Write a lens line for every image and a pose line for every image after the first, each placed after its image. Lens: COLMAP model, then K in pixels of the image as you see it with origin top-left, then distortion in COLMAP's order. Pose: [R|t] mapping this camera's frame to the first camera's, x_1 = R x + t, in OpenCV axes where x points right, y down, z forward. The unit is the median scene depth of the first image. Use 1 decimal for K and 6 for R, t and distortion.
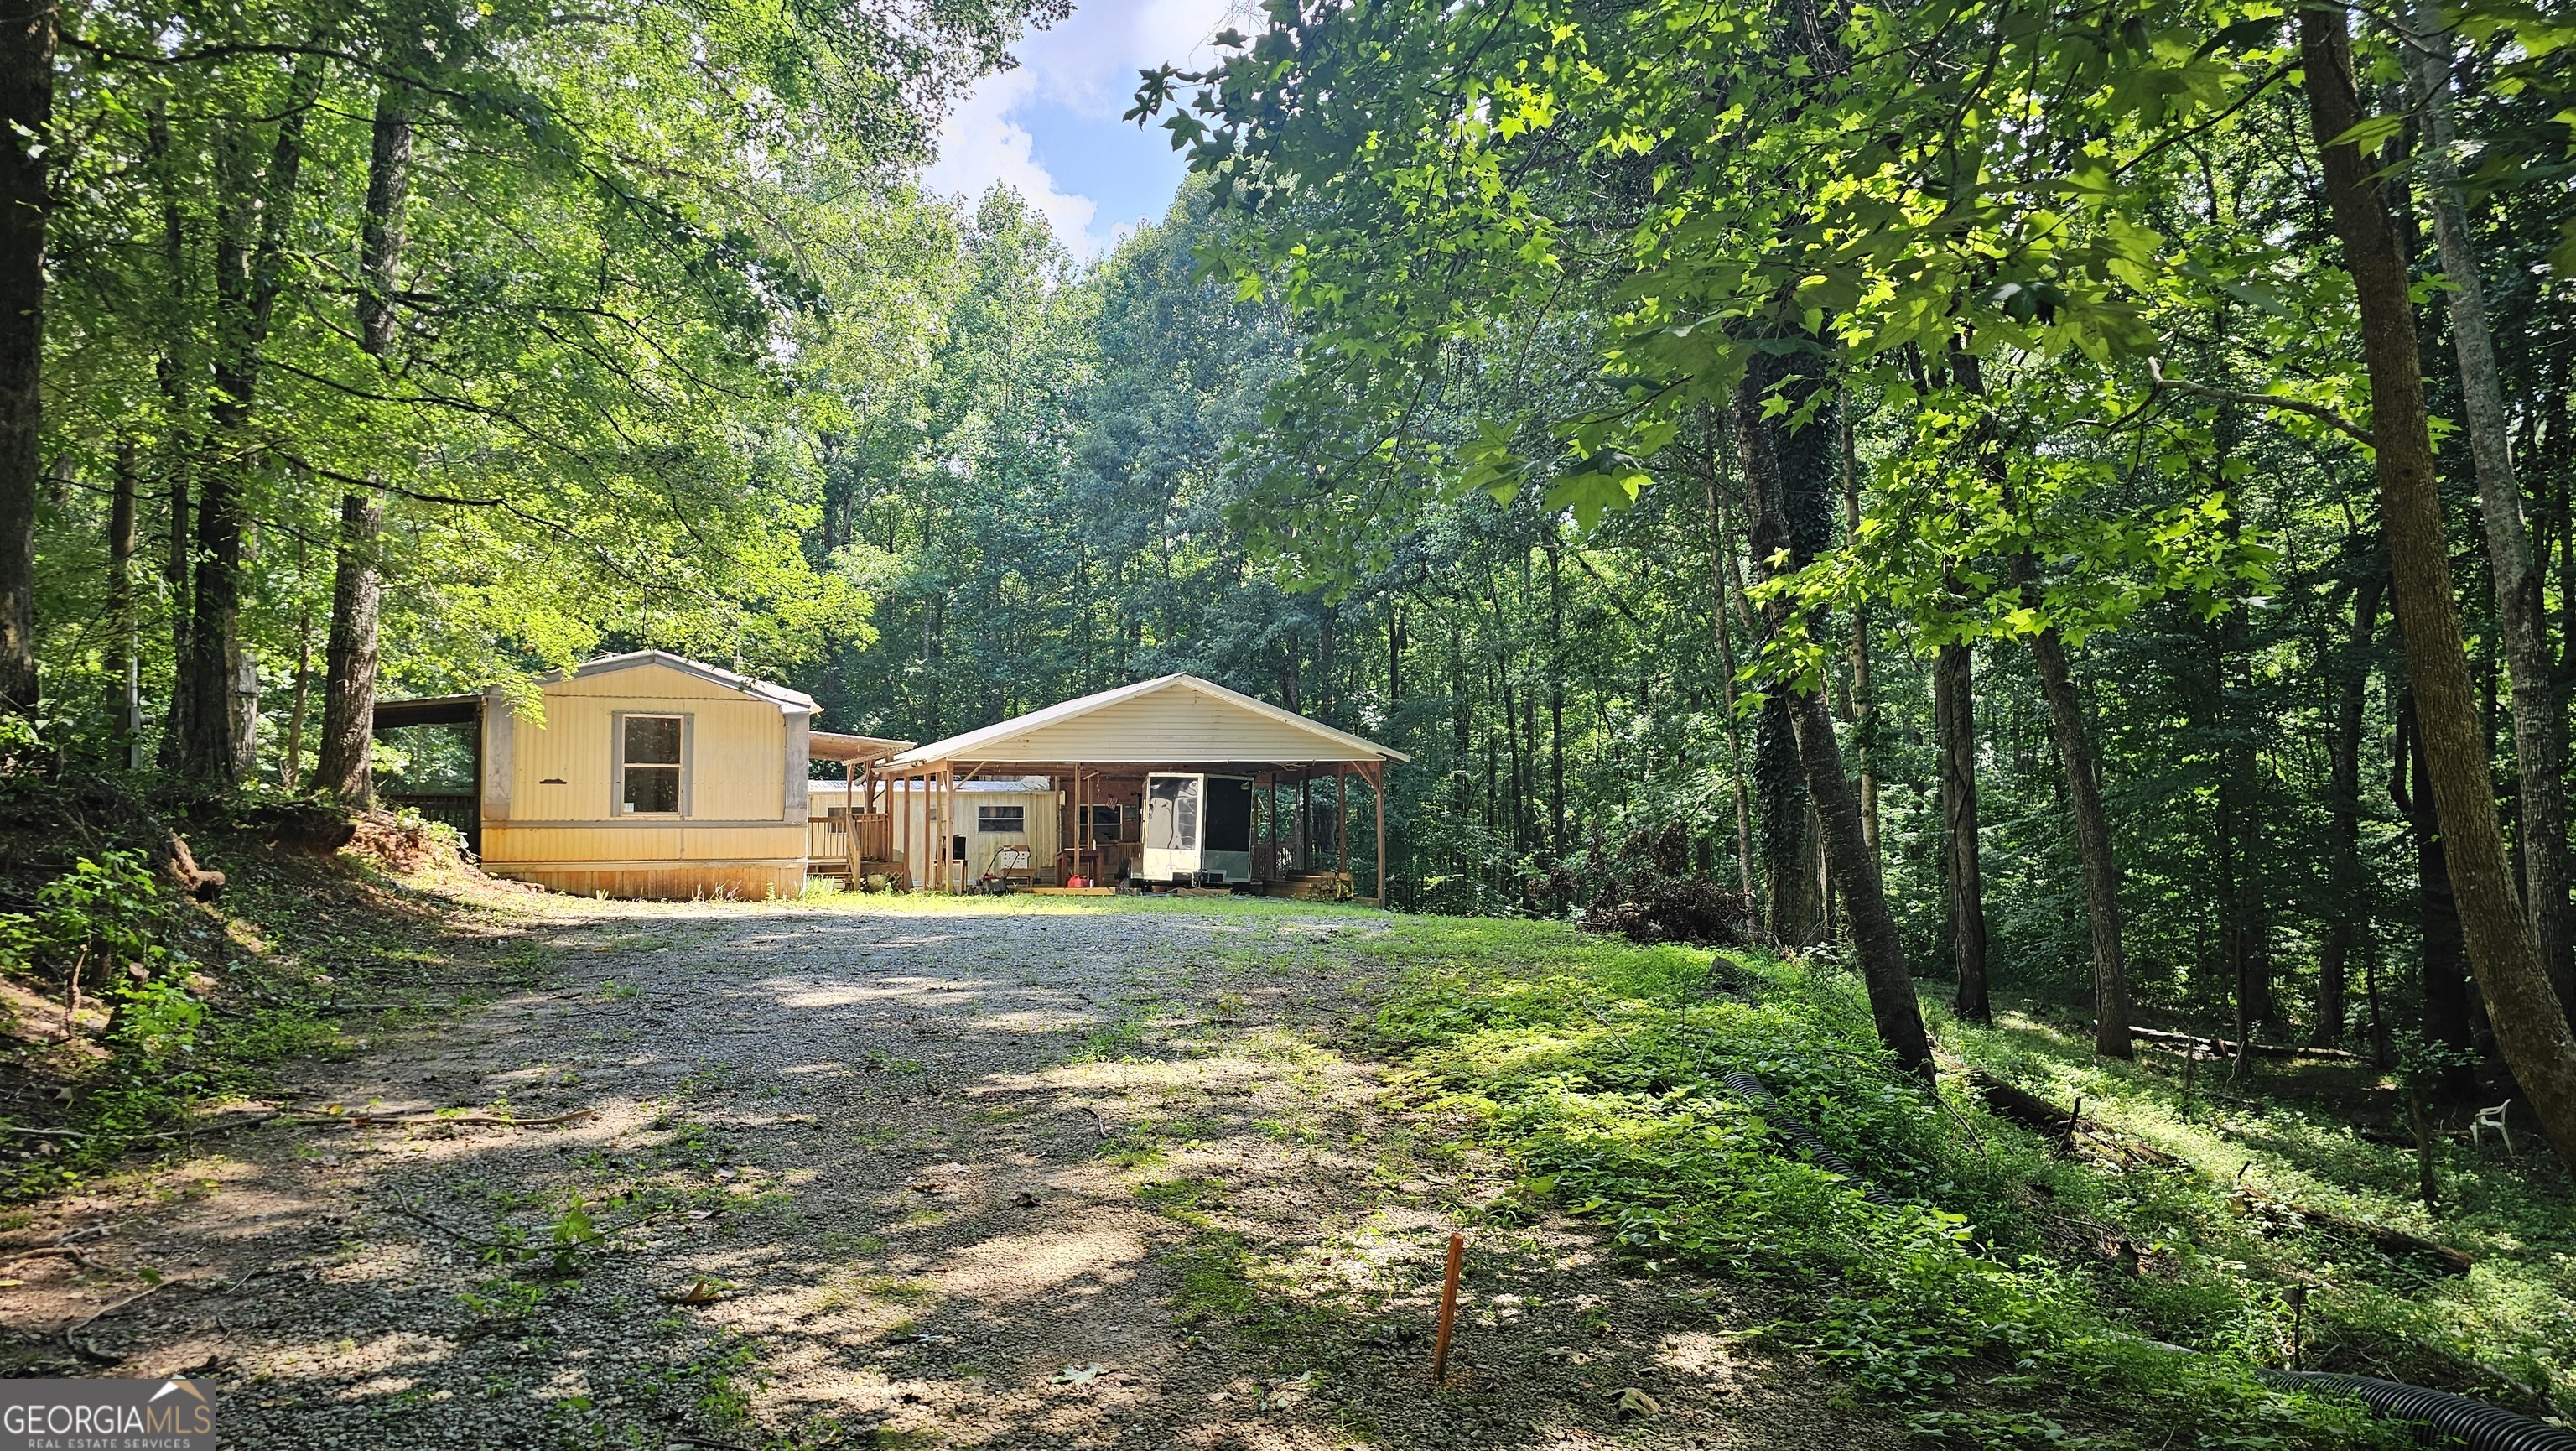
lens RADIAL K [[1727.9, 0, 1287.7], [0, 1727.9, 731.6], [0, 0, 1]] dist [0.055222, -0.001590]
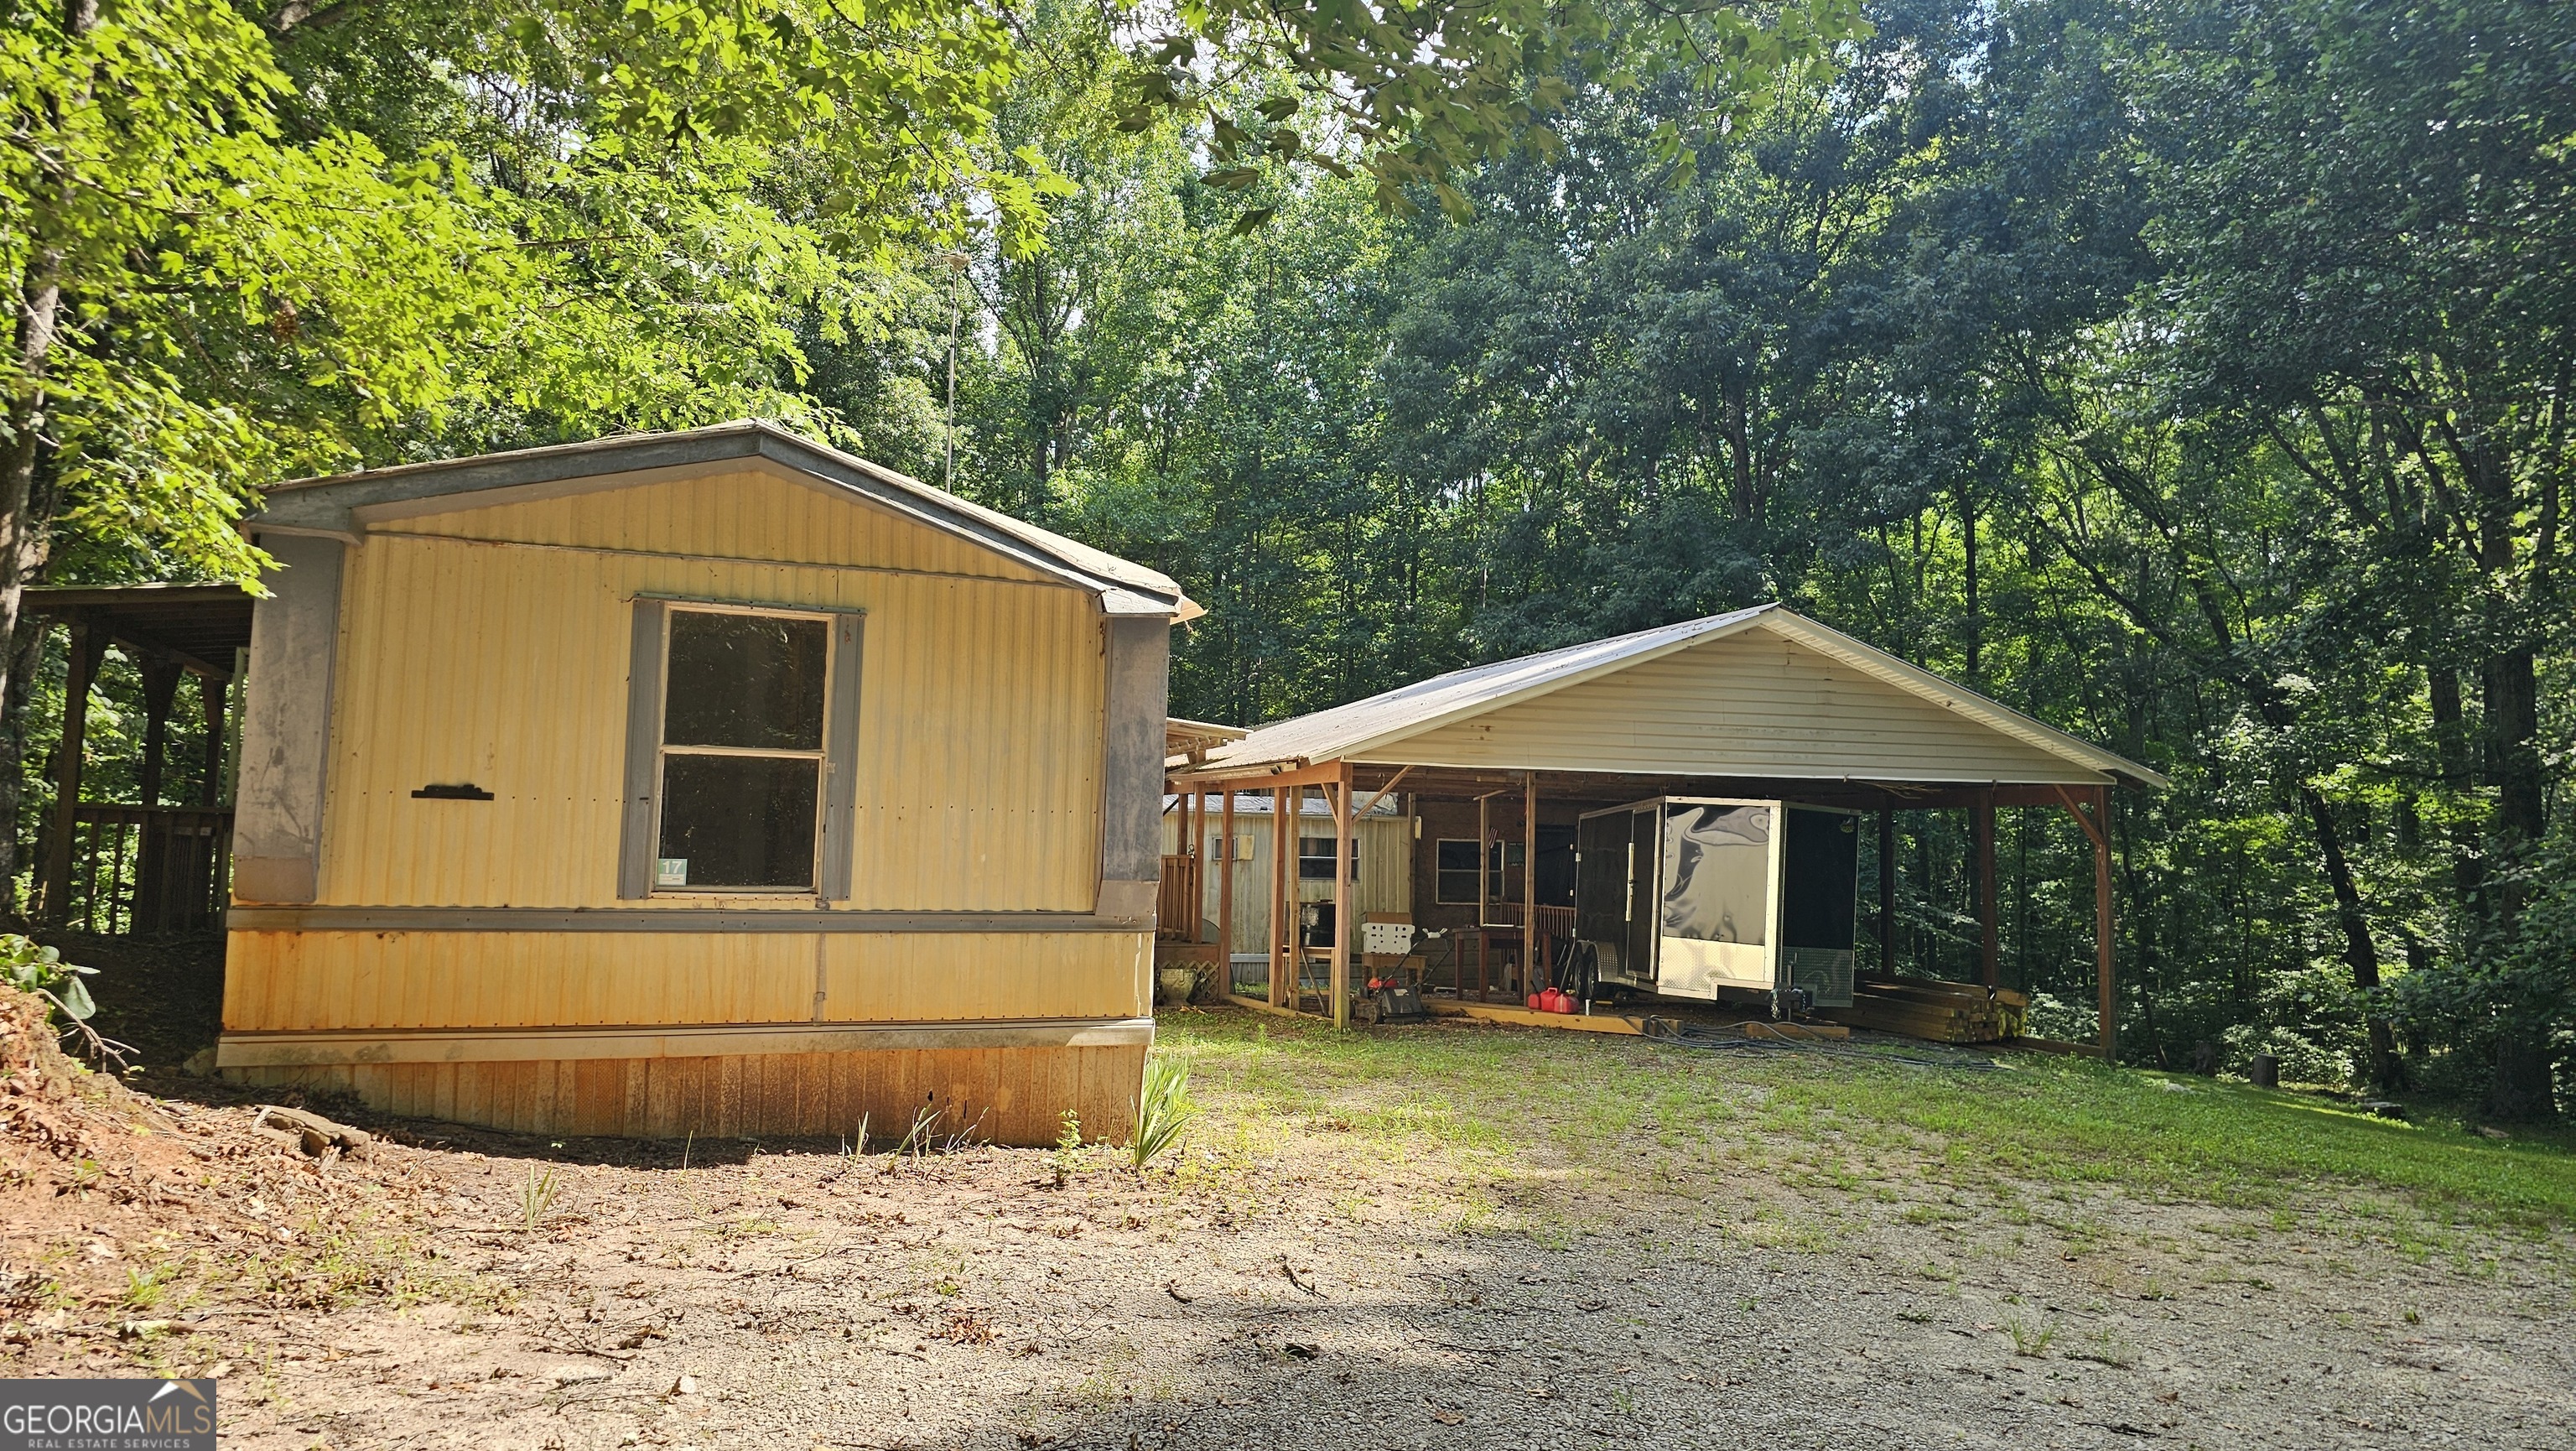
lens RADIAL K [[1727.9, 0, 1288.8], [0, 1727.9, 714.1], [0, 0, 1]] dist [0.055222, -0.001590]
pose [[0.996186, 0.026019, -0.083290, -0.157214], [-0.027341, 0.999517, -0.014763, 0.009564], [0.082866, 0.016984, 0.996416, 0.457737]]
